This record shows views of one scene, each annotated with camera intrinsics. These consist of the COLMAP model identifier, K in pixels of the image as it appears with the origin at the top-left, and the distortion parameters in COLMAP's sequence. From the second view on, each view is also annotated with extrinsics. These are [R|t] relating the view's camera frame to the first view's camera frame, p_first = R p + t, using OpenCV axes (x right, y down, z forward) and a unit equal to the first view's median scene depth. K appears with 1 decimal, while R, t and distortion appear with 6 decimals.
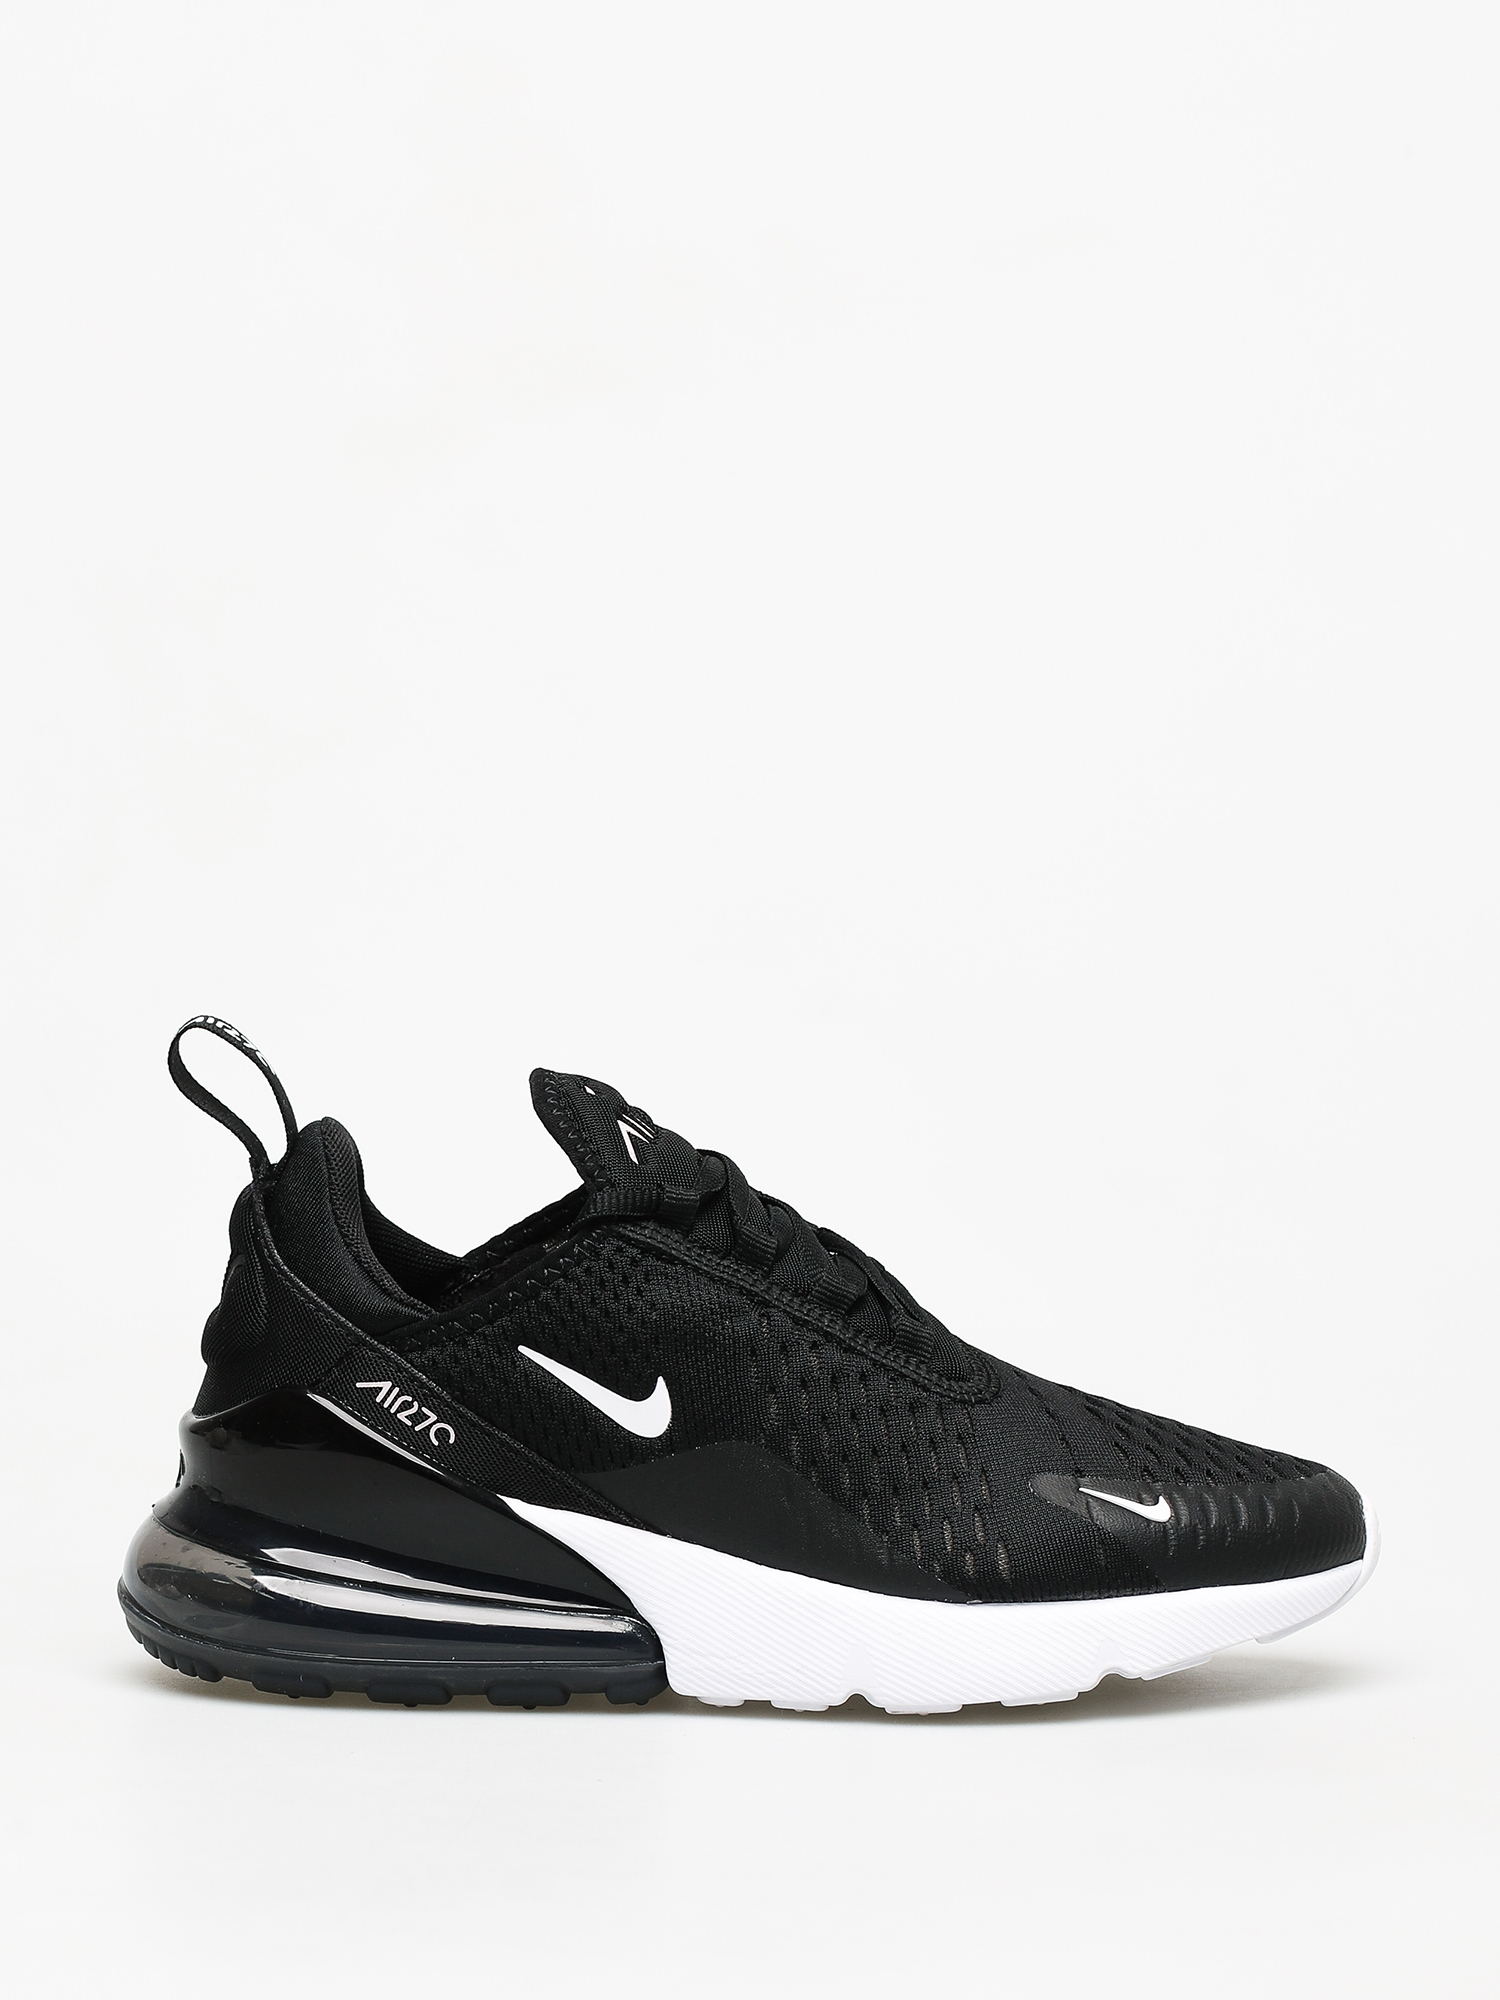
lens RADIAL K [[6241.3, 0, 750.0], [0, 6241.3, 1000.0], [0, 0, 1]] dist [0.129575, -29.188951]
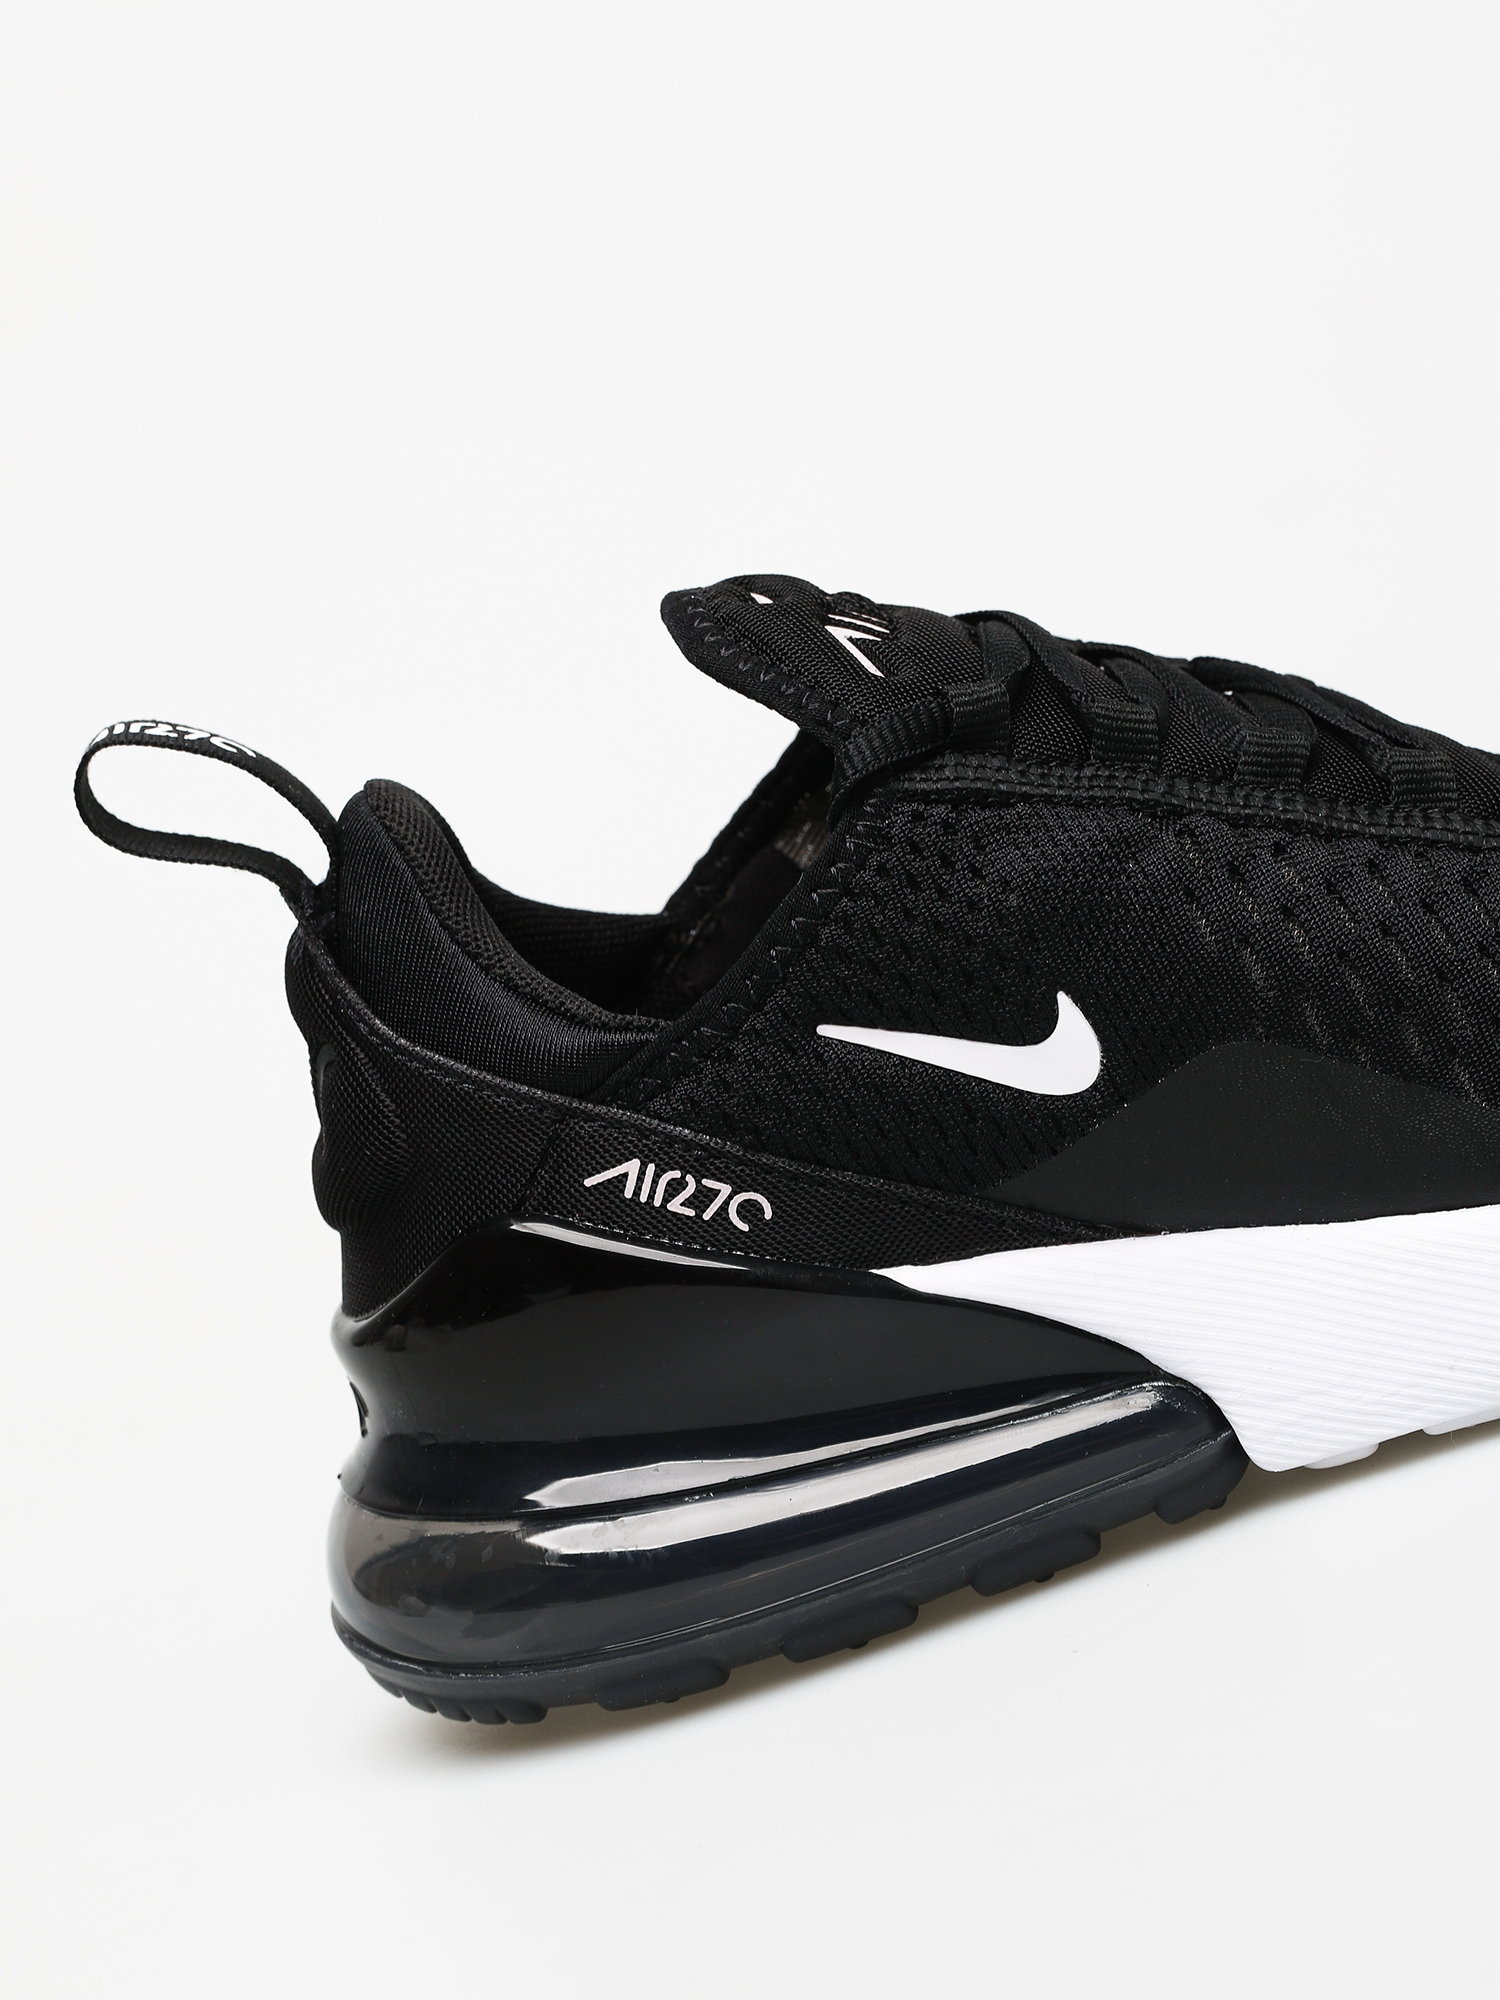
lens RADIAL K [[6241.3, 0, 750.0], [0, 6241.3, 1000.0], [0, 0, 1]] dist [0.129575, -29.188951]
pose [[0.932836, -0.359864, -0.017766, -0.031278], [0.360050, 0.929209, 0.083275, 0.000832], [-0.013459, -0.084079, 0.996368, 0.402268]]
